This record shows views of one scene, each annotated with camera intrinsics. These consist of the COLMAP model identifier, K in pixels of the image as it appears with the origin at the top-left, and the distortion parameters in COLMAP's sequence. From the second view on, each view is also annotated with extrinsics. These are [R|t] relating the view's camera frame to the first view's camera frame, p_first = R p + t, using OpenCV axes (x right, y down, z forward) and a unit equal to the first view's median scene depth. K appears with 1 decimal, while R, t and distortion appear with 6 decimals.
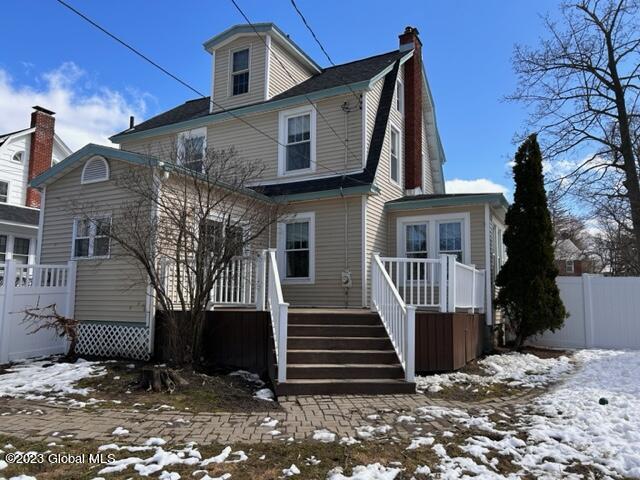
lens RADIAL K [[482.8, 0, 321.5], [0, 482.8, 241.1], [0, 0, 1]] dist [0.051469, -0.066768]
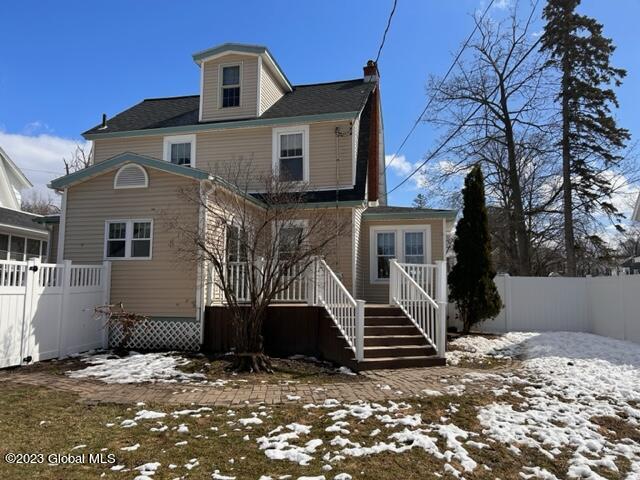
lens RADIAL K [[482.8, 0, 318.5], [0, 482.8, 241.4], [0, 0, 1]] dist [0.051469, -0.066768]
pose [[0.966366, 0.022245, 0.256205, -0.267492], [-0.026253, 0.999581, 0.012232, -0.021946], [-0.255825, -0.018547, 0.966545, -0.114879]]
